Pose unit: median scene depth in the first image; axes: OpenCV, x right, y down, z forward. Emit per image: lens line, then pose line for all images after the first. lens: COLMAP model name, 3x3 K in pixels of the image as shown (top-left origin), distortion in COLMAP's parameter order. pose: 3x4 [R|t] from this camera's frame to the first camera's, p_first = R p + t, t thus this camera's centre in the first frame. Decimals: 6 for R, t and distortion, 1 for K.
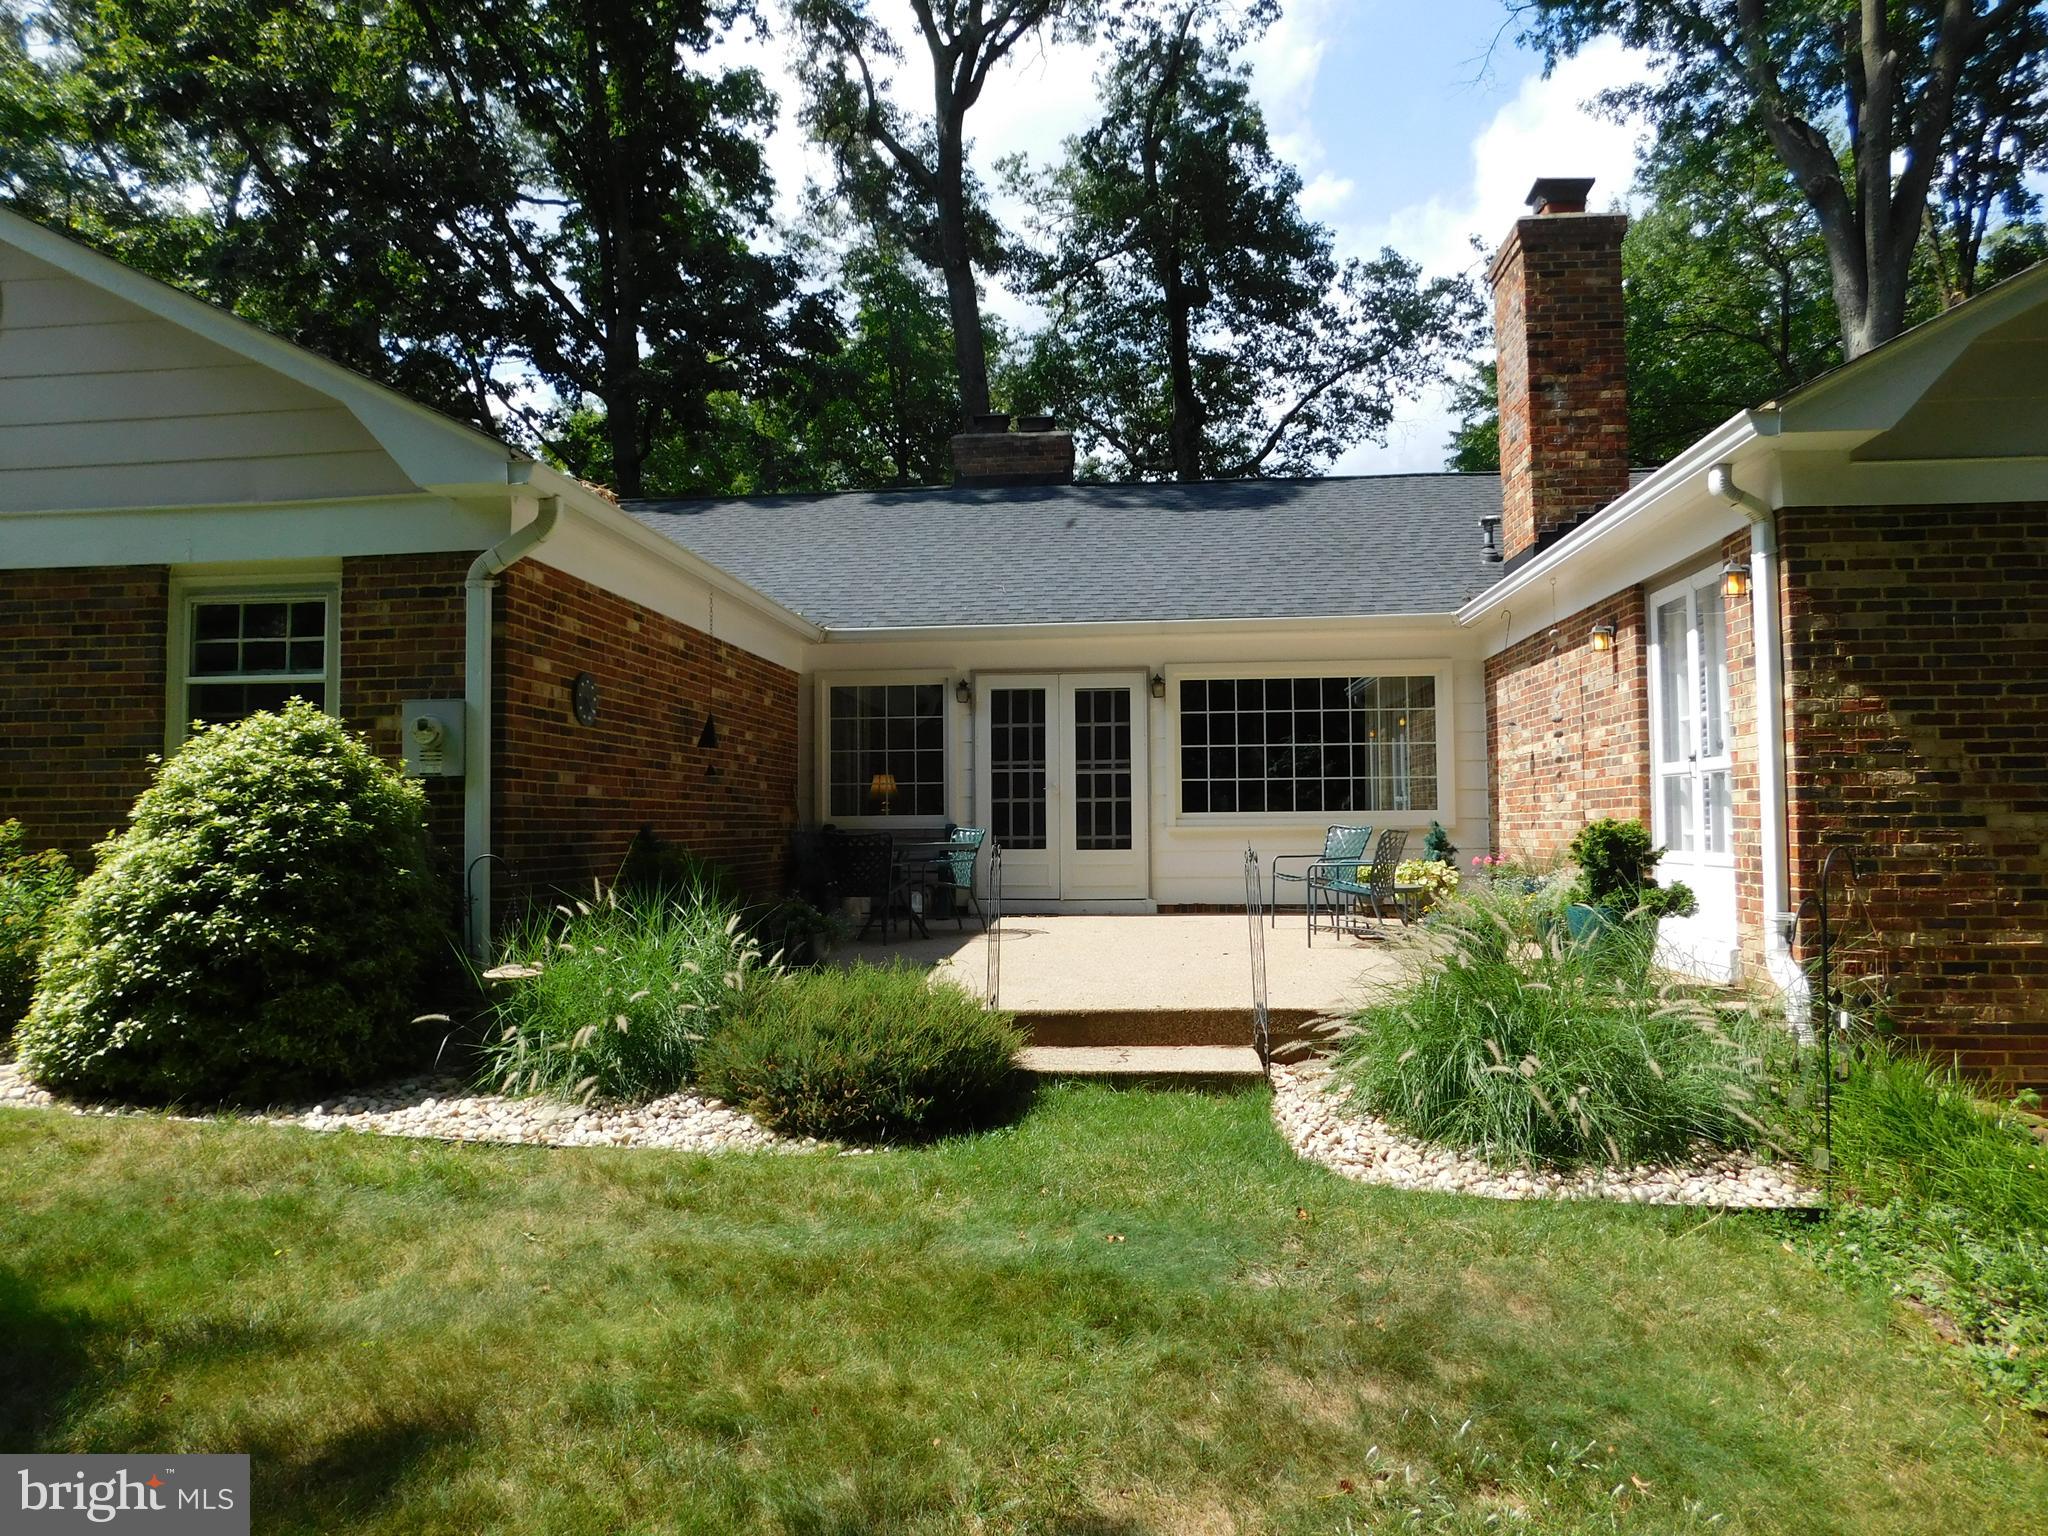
lens RADIAL K [[1360.2, 0, 1024.0], [0, 1360.2, 768.0], [0, 0, 1]] dist [-0.084208, 0.077386]
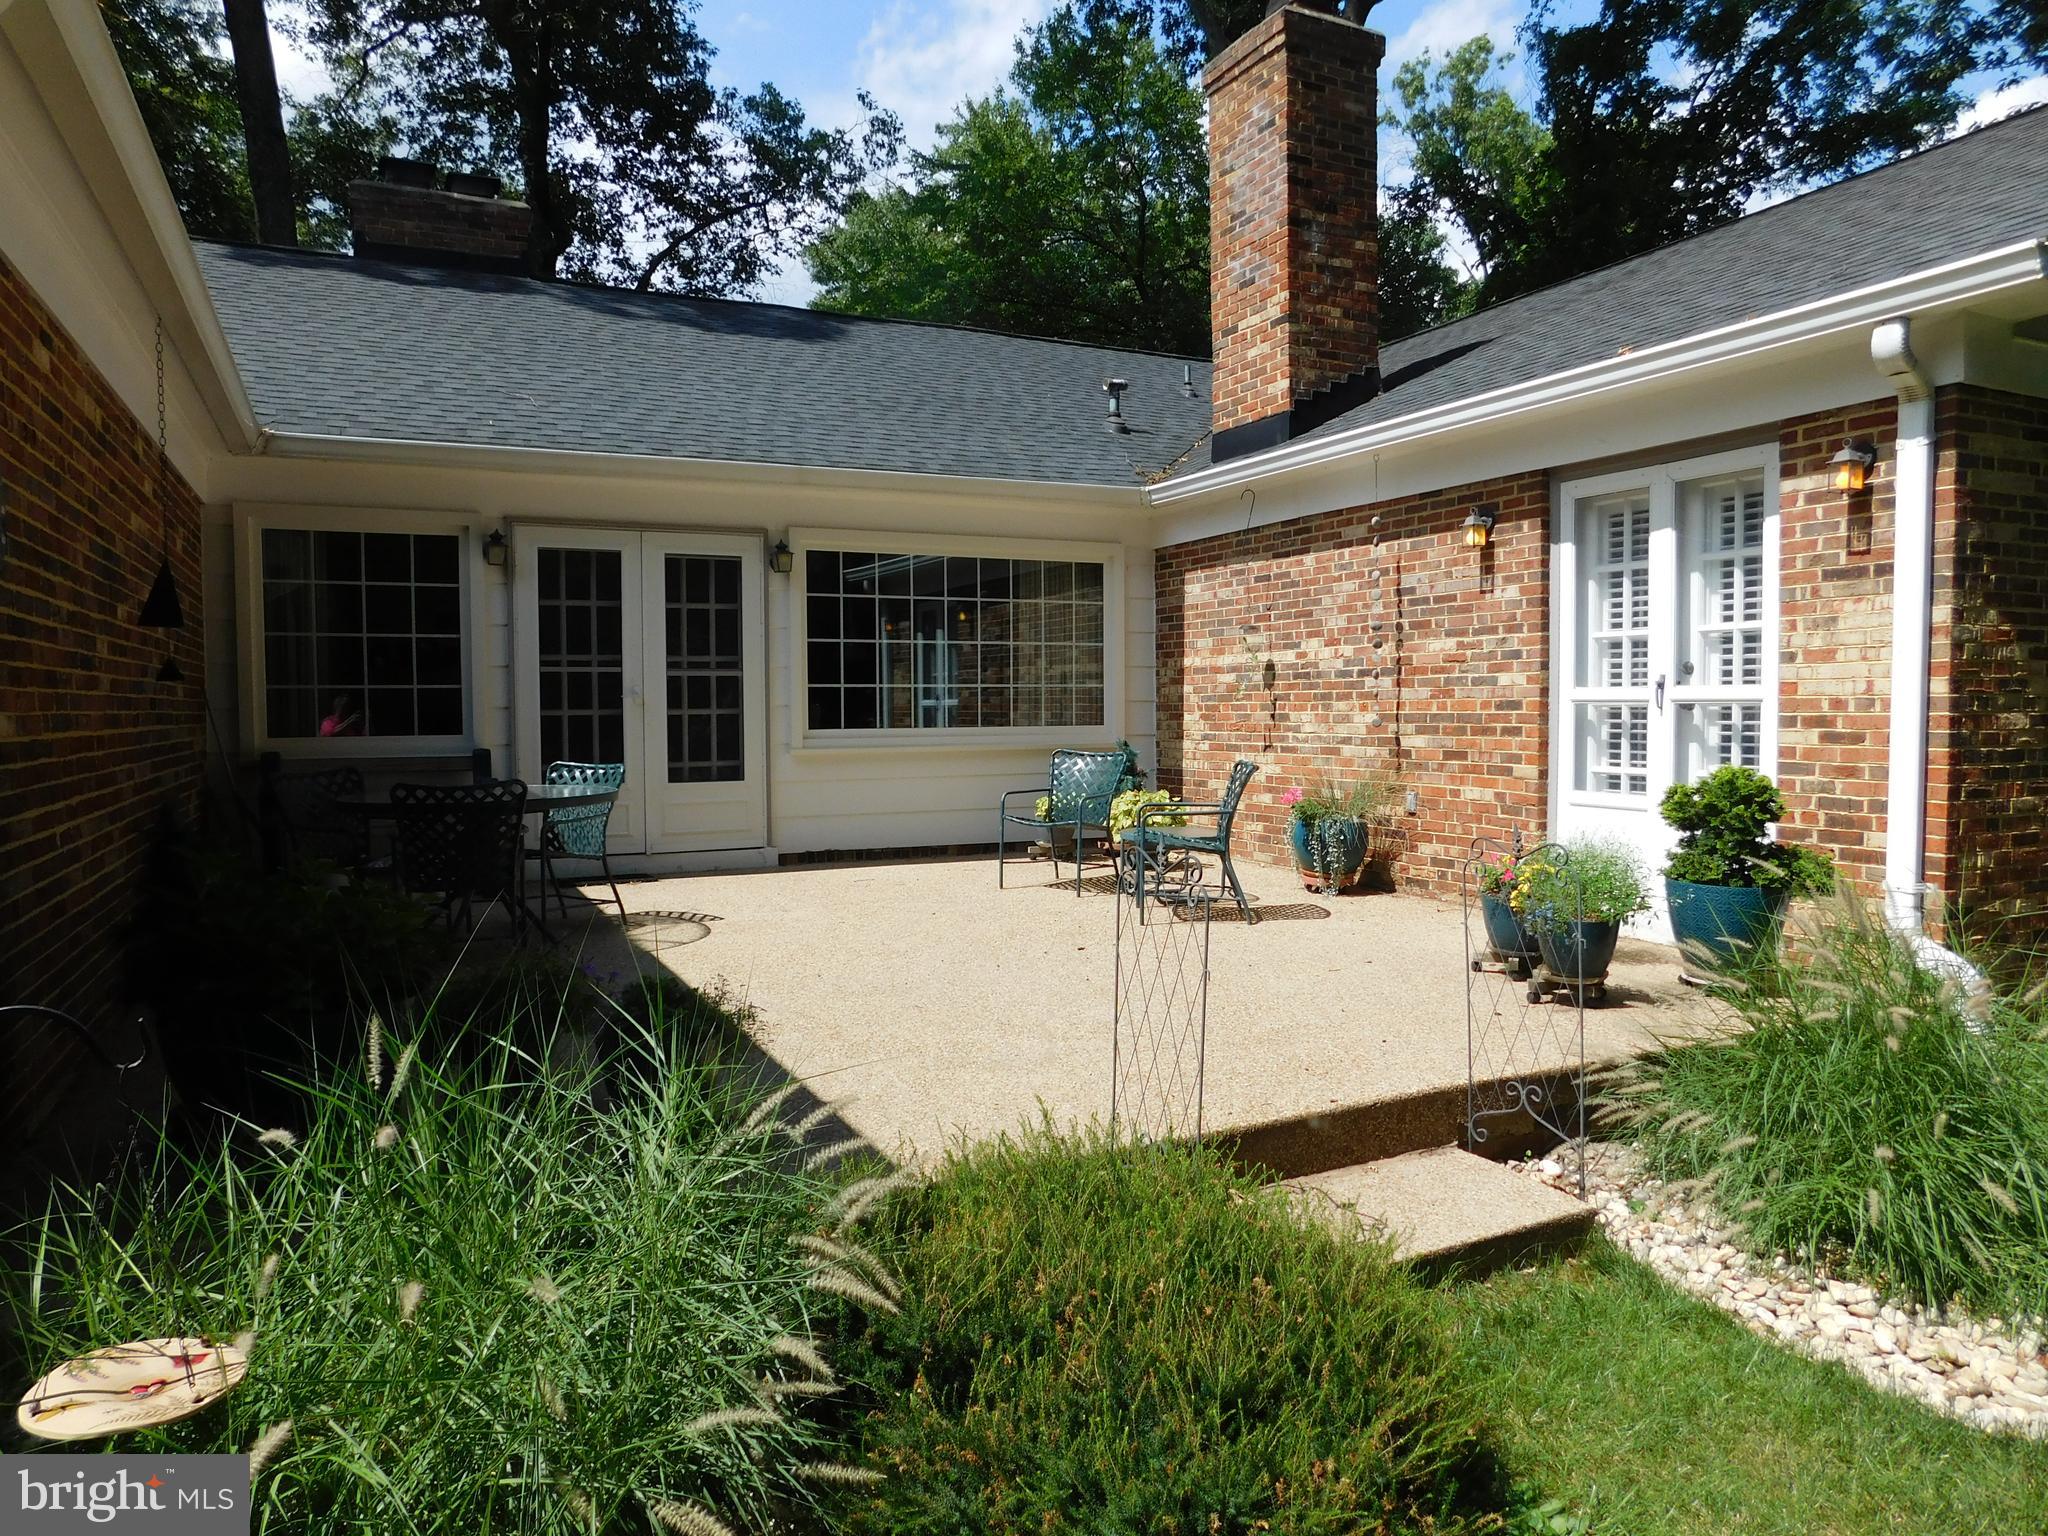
lens RADIAL K [[1360.2, 0, 1024.0], [0, 1360.2, 768.0], [0, 0, 1]] dist [-0.084208, 0.077386]
pose [[0.852650, -0.019911, 0.522103, -0.170963], [-0.024348, 0.996674, 0.077773, -0.006834], [-0.521915, -0.079026, 0.849329, 0.305475]]
